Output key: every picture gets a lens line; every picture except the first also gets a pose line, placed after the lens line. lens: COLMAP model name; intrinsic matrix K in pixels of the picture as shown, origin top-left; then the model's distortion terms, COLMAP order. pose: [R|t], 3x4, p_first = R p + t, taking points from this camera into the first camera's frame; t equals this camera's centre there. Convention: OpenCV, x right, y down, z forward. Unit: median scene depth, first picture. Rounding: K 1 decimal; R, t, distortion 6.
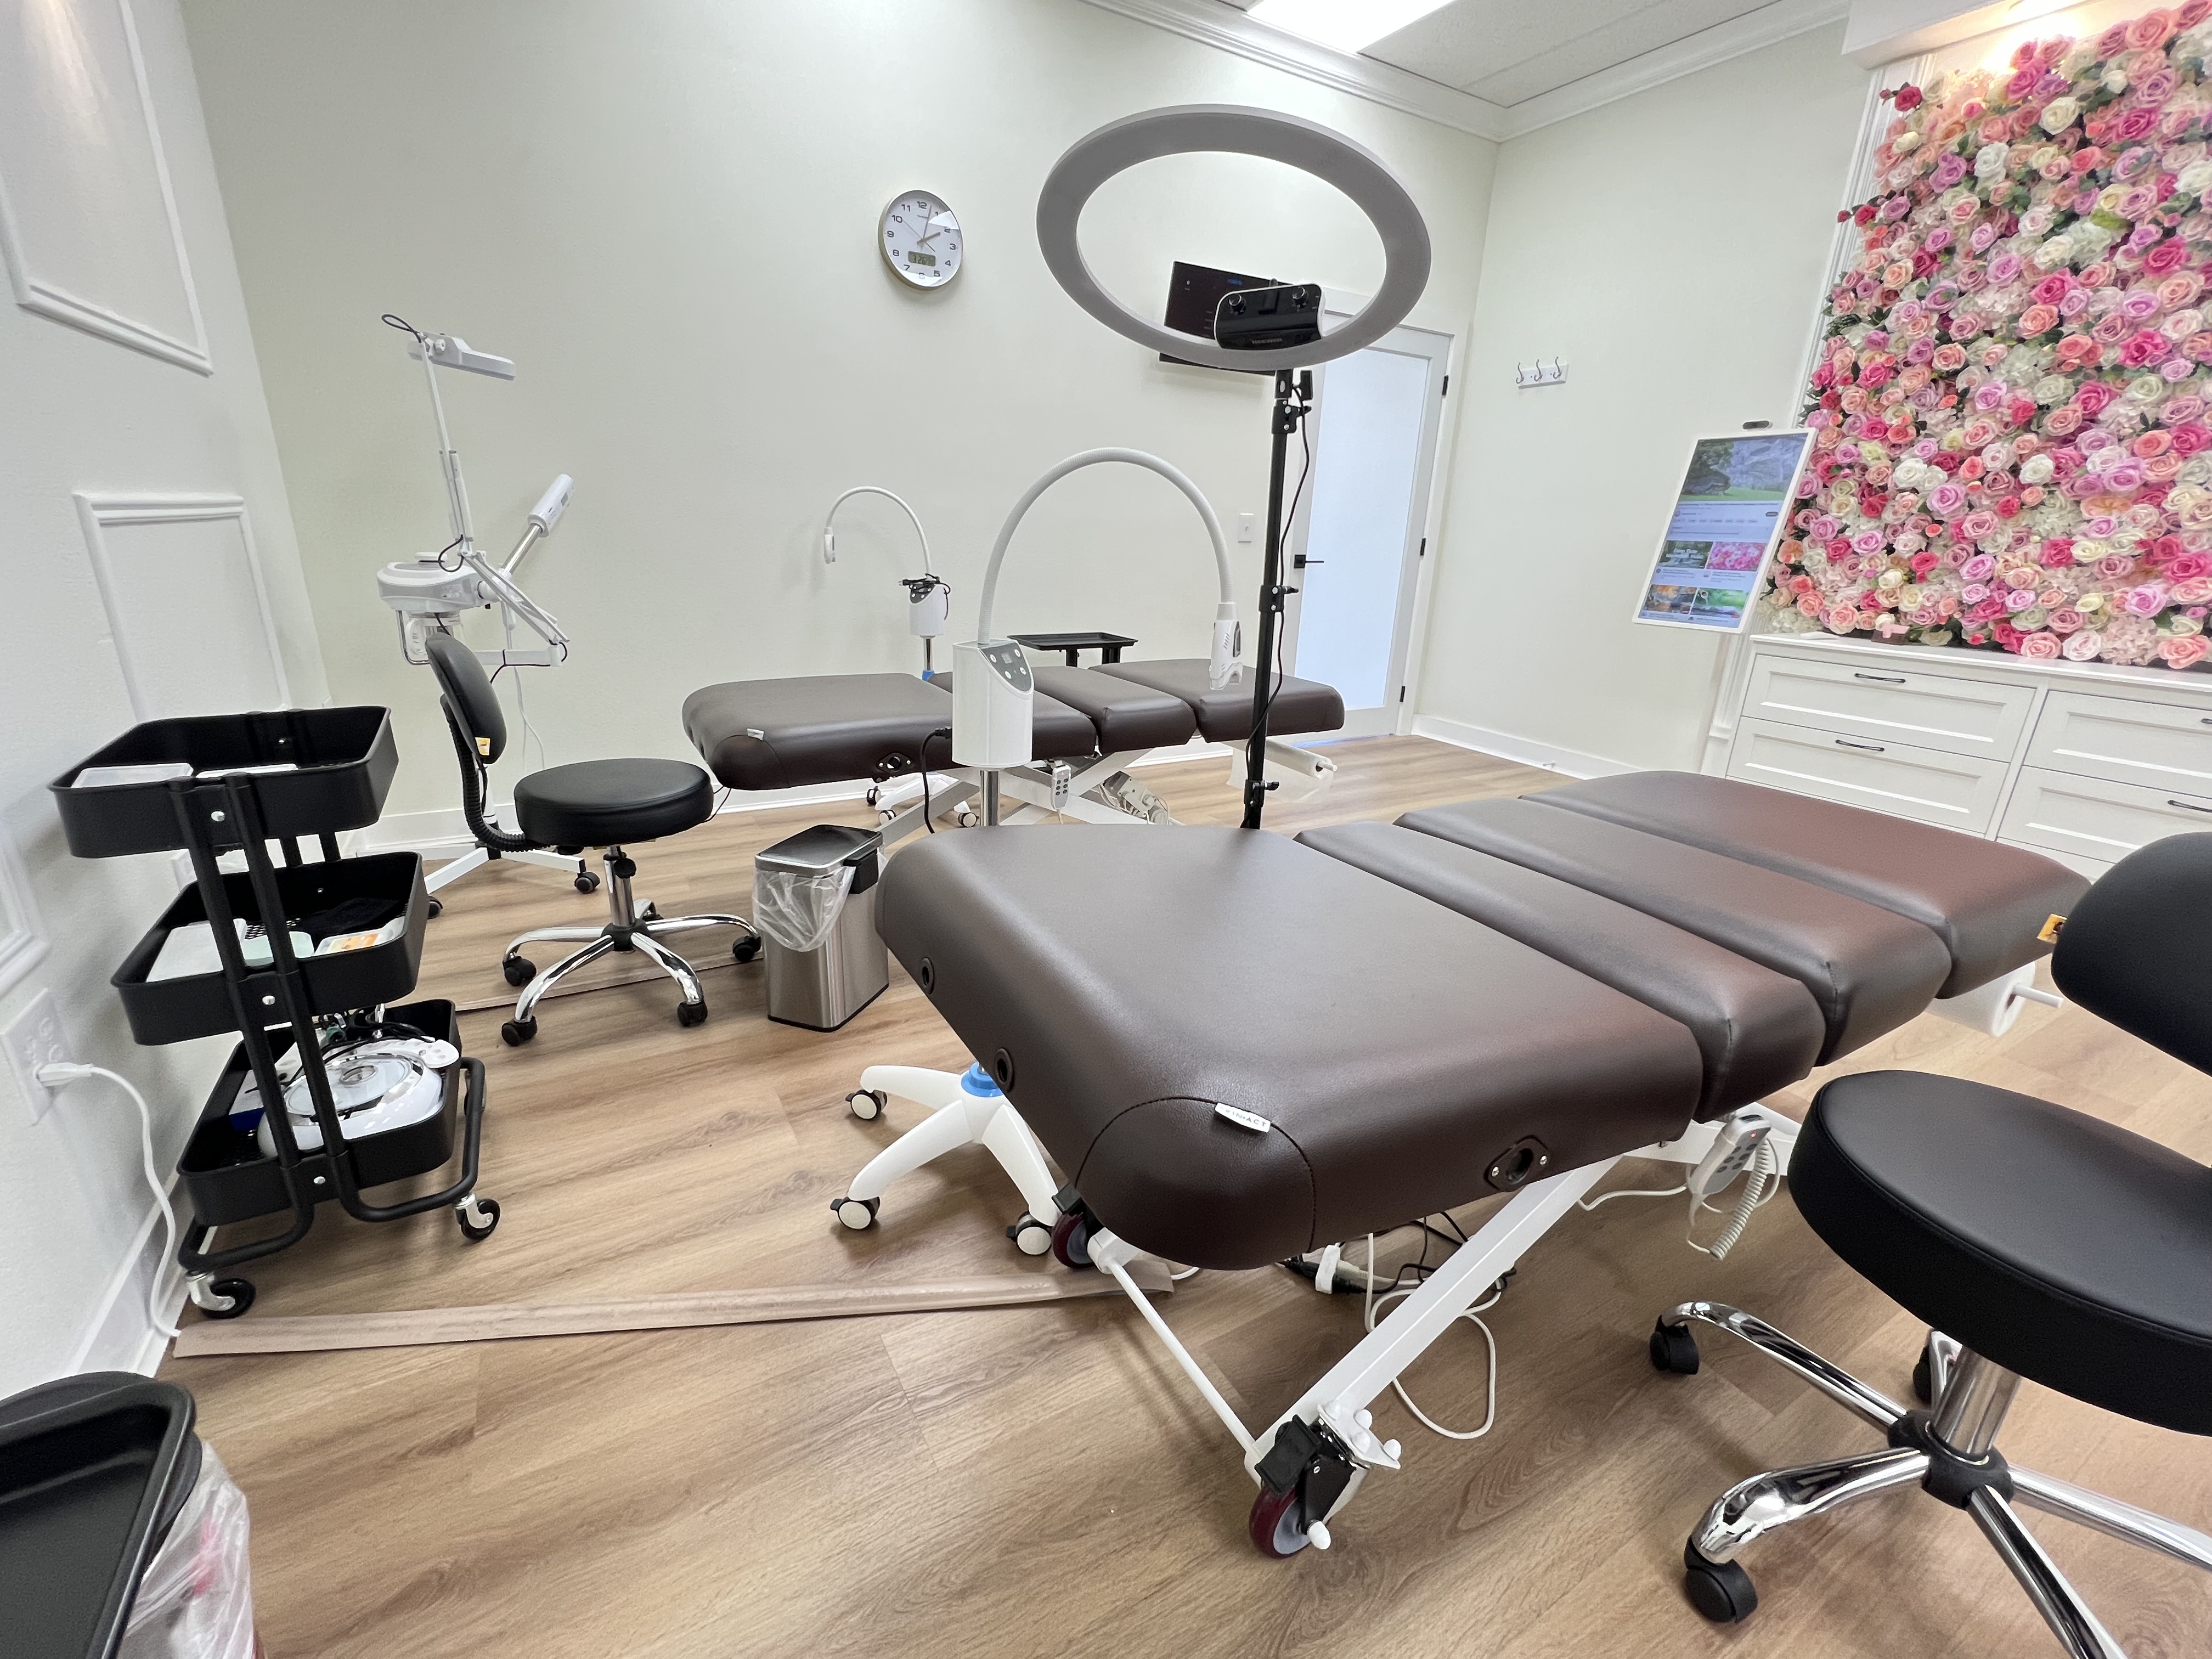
lens RADIAL K [[925.4, 0, 1094.2], [0, 925.4, 820.7], [0, 0, 1]] dist [0.000727, -0.000165]
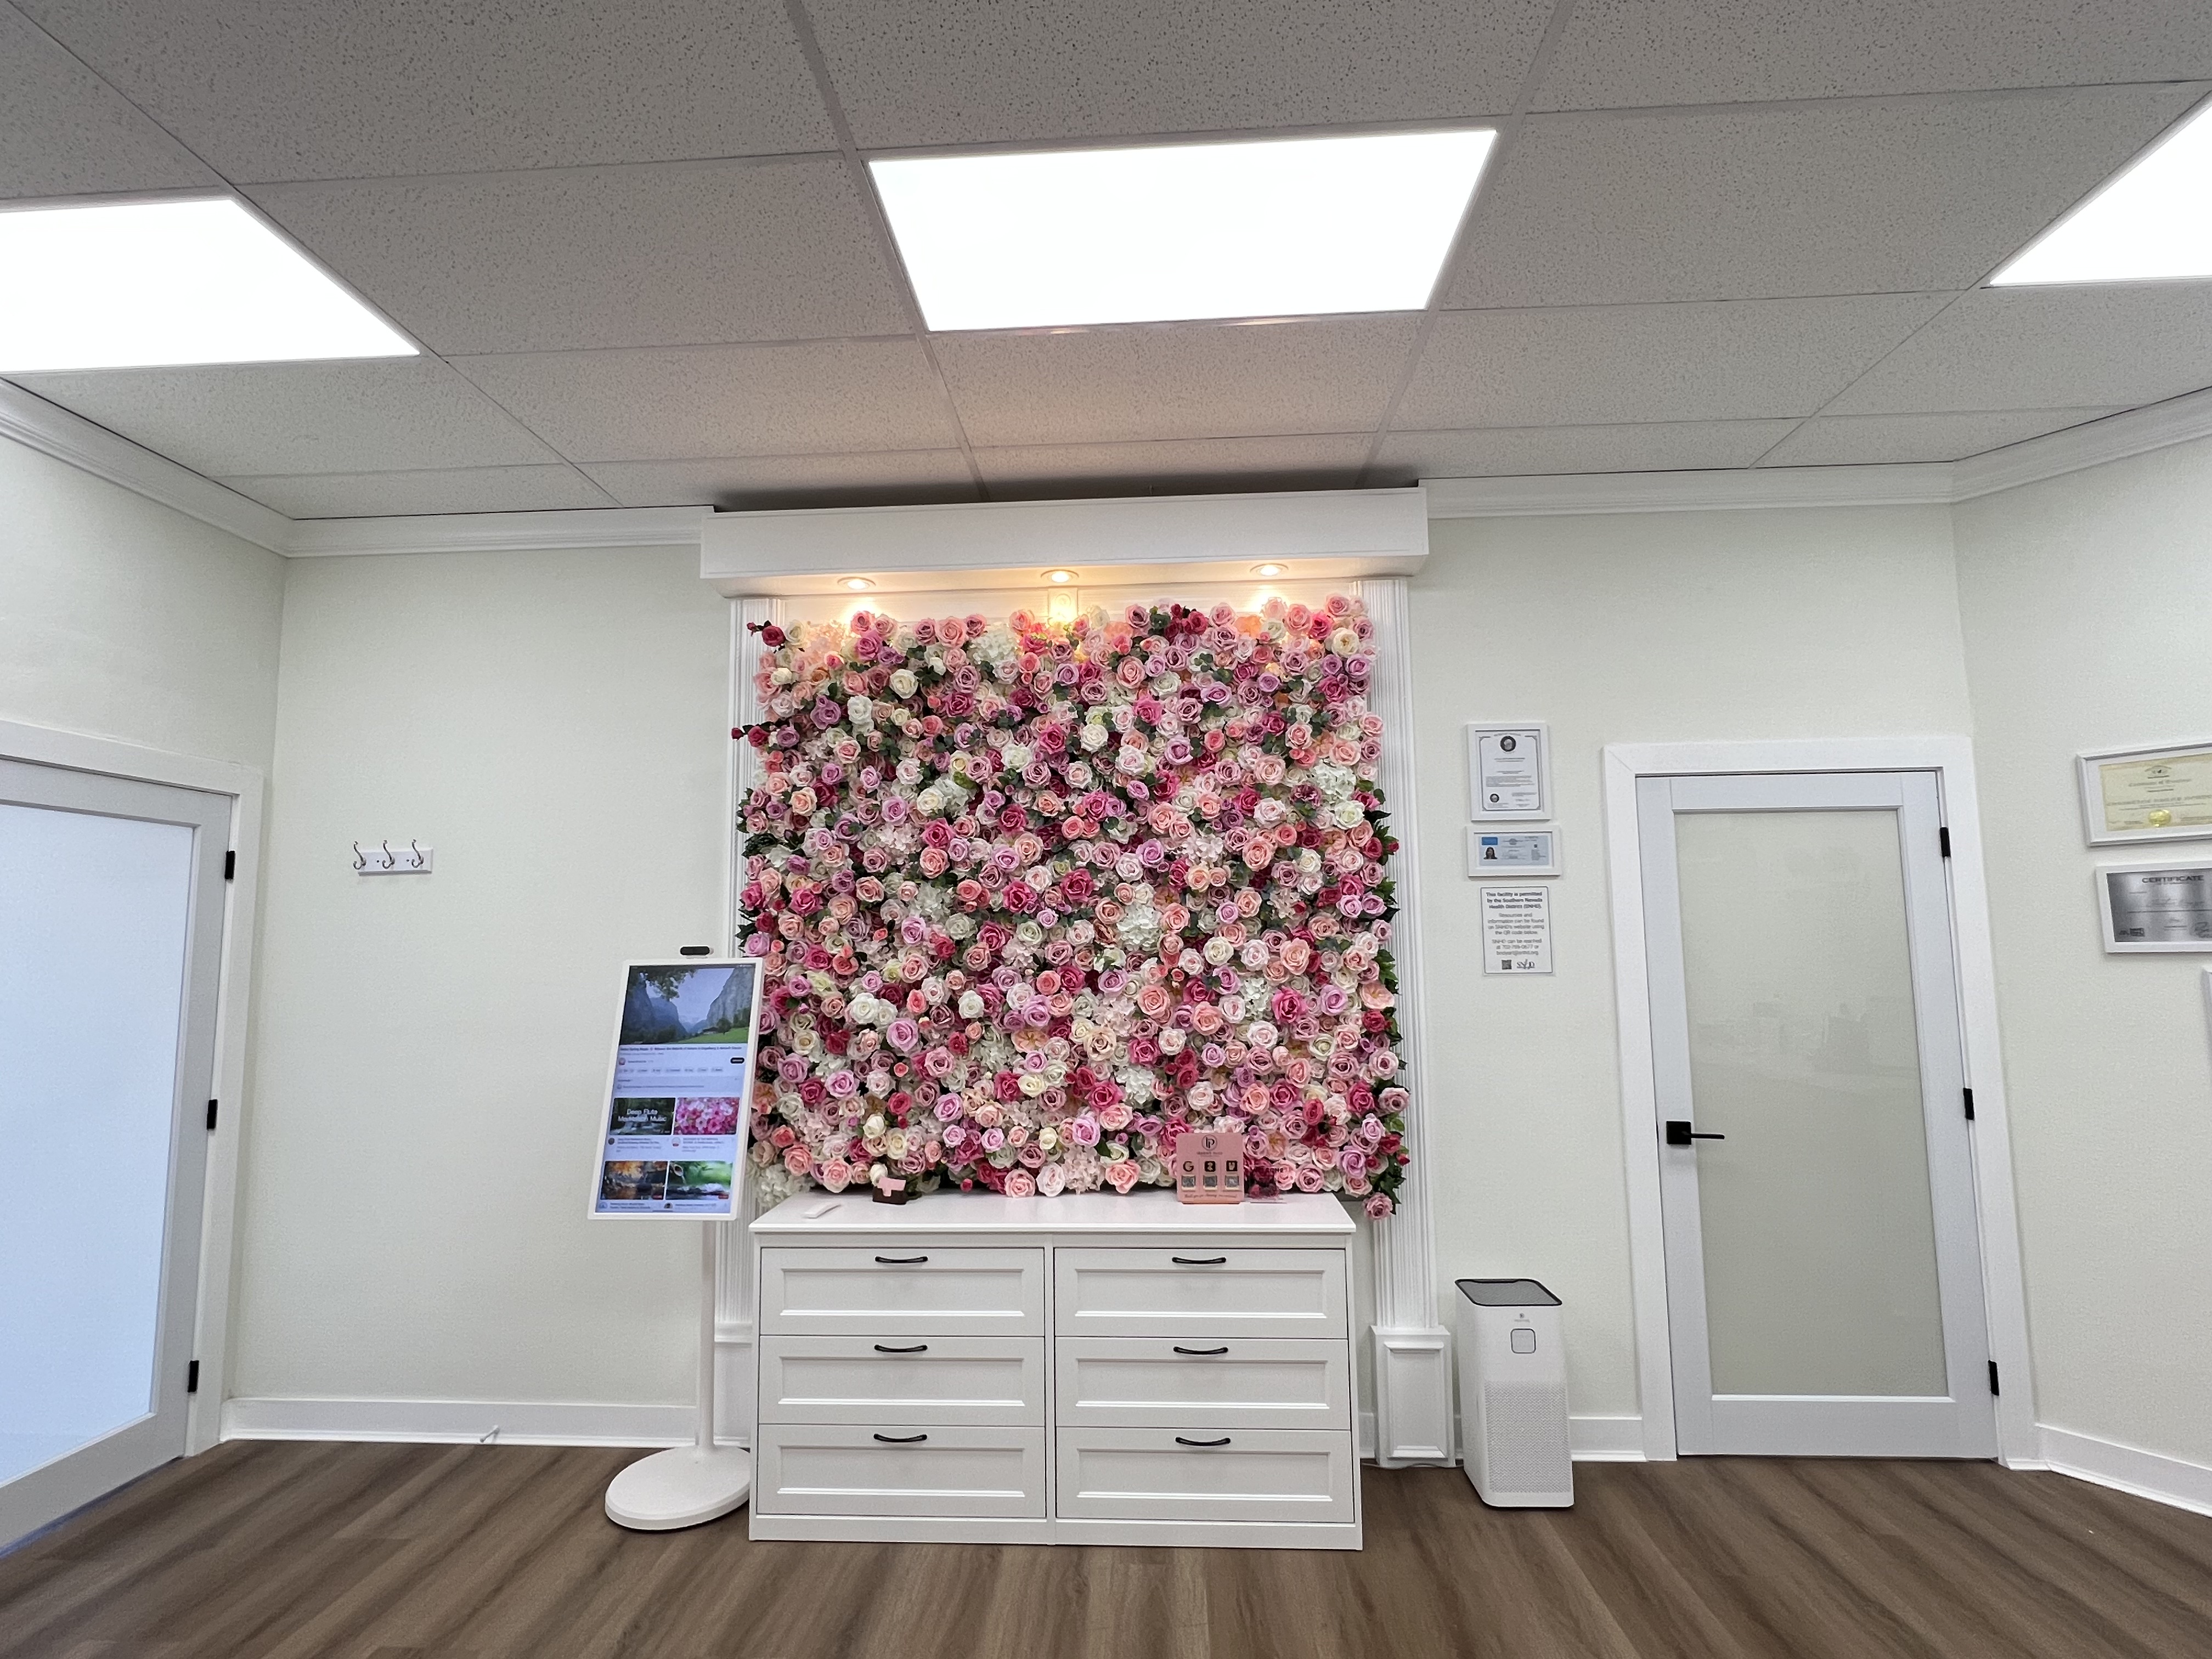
lens RADIAL K [[1093.8, 0, 1098.4], [0, 1093.8, 833.8], [0, 0, 1]] dist [-0.000385, 0.001540]
pose [[0.548684, 0.046701, 0.834725, 0.130562], [0.293242, 0.924254, -0.244465, -0.216420], [-0.782915, 0.378911, 0.493428, 0.257434]]
